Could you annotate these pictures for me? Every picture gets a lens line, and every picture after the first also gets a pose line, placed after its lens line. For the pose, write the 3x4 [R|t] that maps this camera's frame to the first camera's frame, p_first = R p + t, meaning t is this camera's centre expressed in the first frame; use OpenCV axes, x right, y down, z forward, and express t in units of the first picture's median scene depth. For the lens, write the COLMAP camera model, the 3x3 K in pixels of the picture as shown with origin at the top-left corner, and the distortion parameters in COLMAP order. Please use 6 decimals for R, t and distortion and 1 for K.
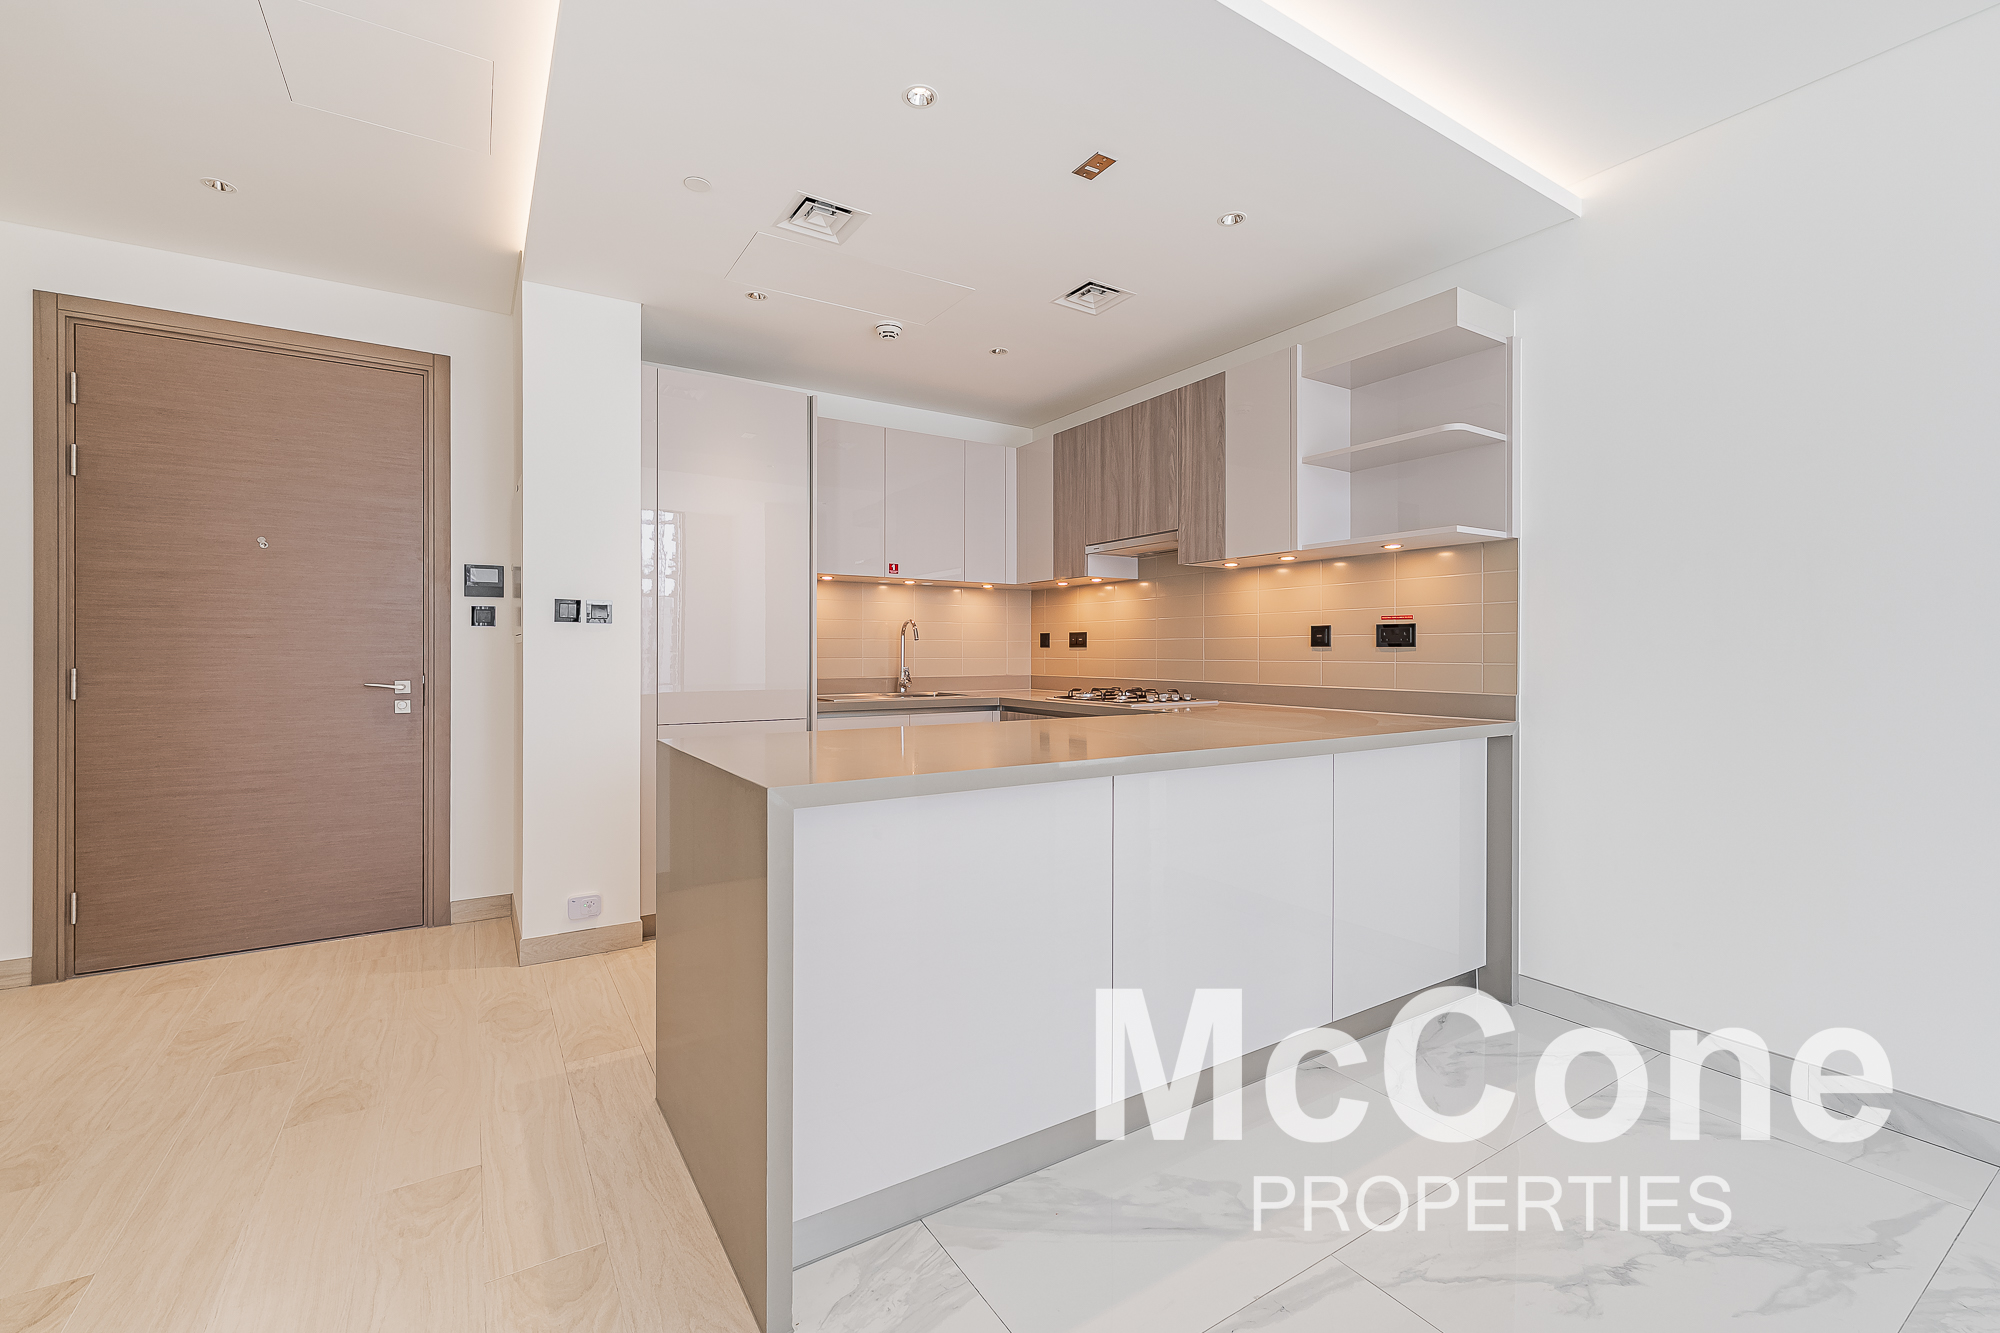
lens RADIAL K [[795.7, 0, 992.5], [0, 795.7, 656.8], [0, 0, 1]] dist [0.002342, 0.000029]
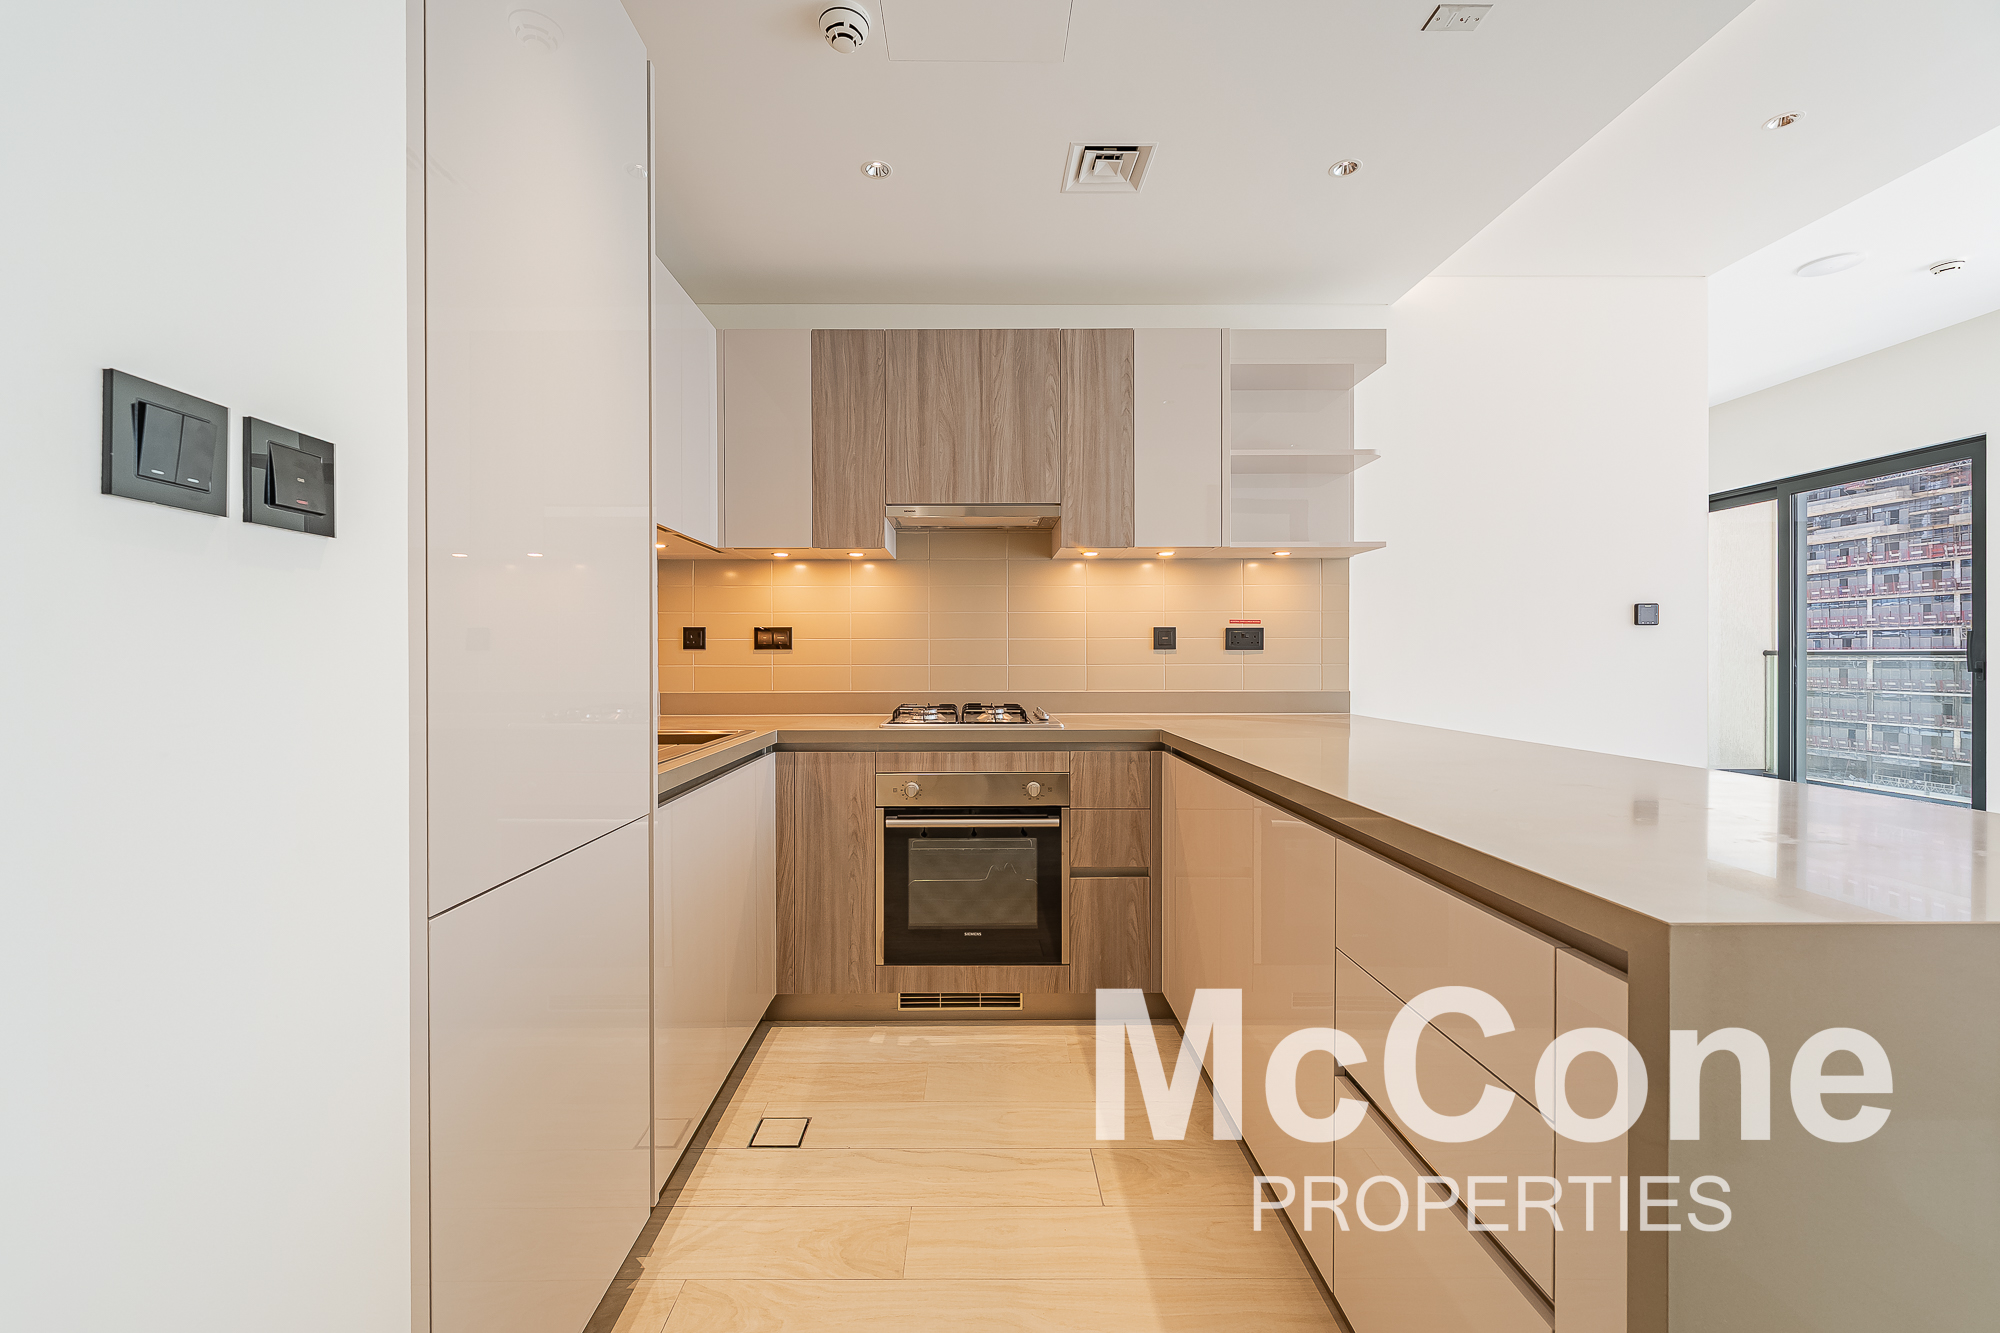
lens RADIAL K [[795.7, 0, 992.5], [0, 795.7, 656.8], [0, 0, 1]] dist [0.002342, 0.000029]
pose [[0.554419, -0.004315, 0.832226, -0.461339], [0.008459, 0.999964, -0.000450, -0.004832], [-0.832194, 0.007289, 0.554436, 0.592264]]
